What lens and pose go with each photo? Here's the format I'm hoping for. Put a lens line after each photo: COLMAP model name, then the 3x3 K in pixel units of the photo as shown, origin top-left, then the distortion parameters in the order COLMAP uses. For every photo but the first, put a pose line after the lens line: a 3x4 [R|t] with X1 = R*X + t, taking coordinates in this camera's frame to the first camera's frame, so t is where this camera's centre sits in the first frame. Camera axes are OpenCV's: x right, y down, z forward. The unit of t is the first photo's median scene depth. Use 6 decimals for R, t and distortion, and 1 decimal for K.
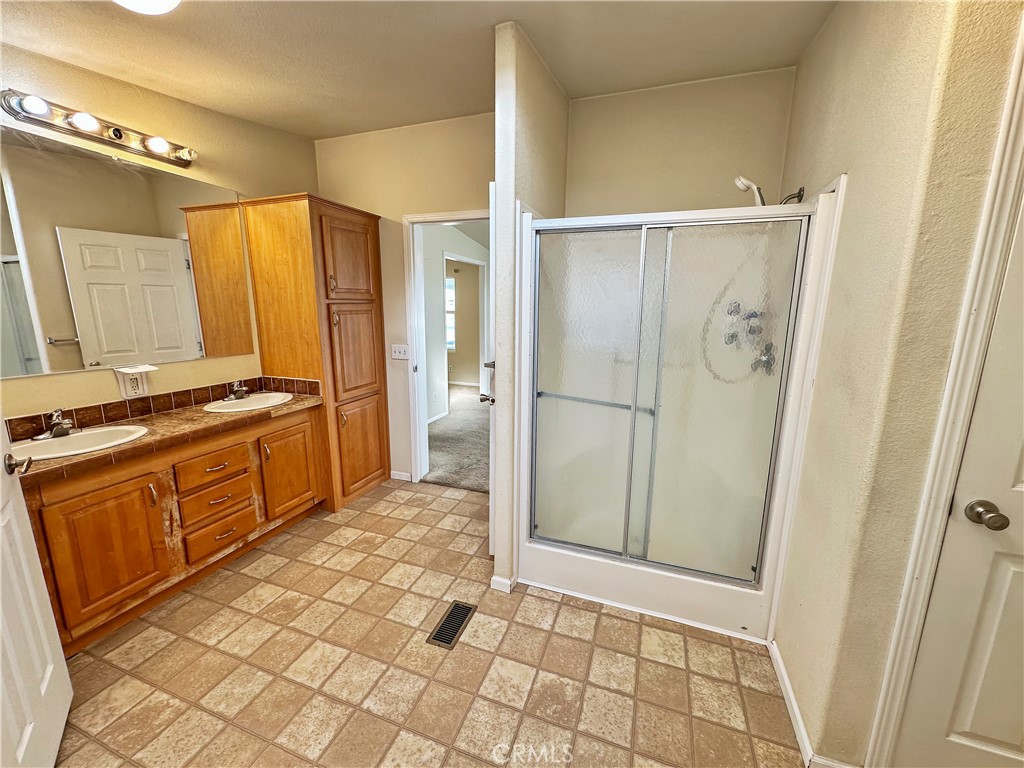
lens RADIAL K [[415.7, 0, 514.8], [0, 415.7, 359.6], [0, 0, 1]] dist [-0.002086, 0.000532]
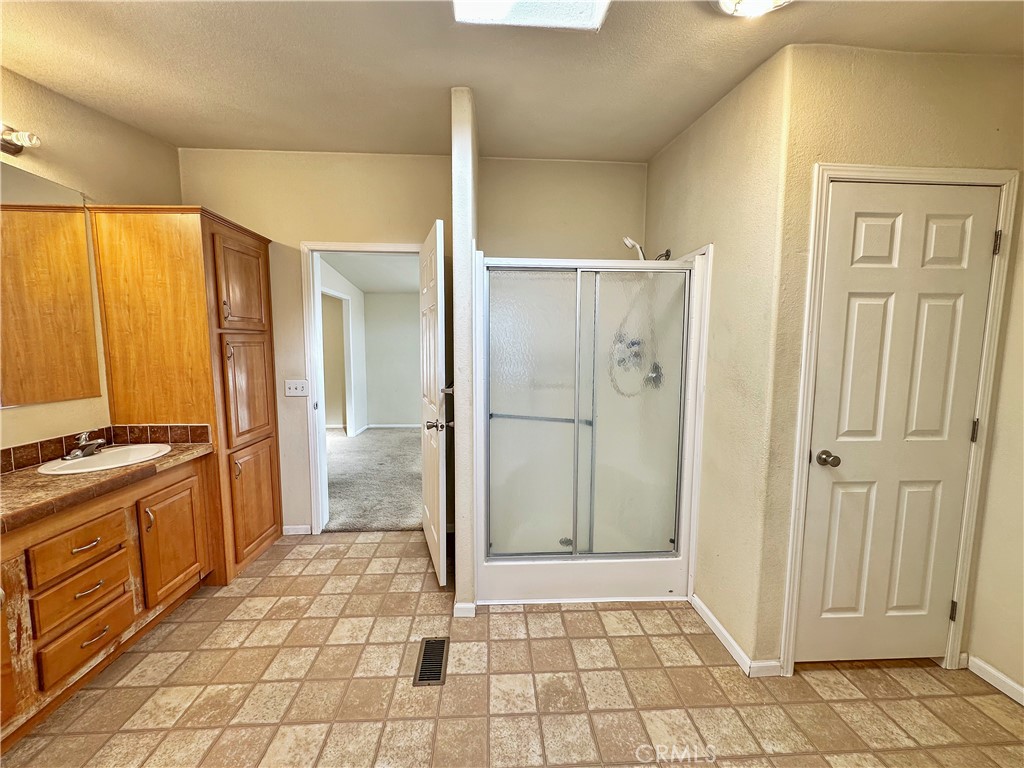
lens RADIAL K [[410.8, 0, 516.2], [0, 410.8, 355.9], [0, 0, 1]] dist [-0.000741, 0.000024]
pose [[0.920581, -0.015424, 0.390248, -0.293181], [0.054298, 0.994570, -0.088779, 0.027371], [-0.386759, 0.102918, 0.916420, -0.014635]]
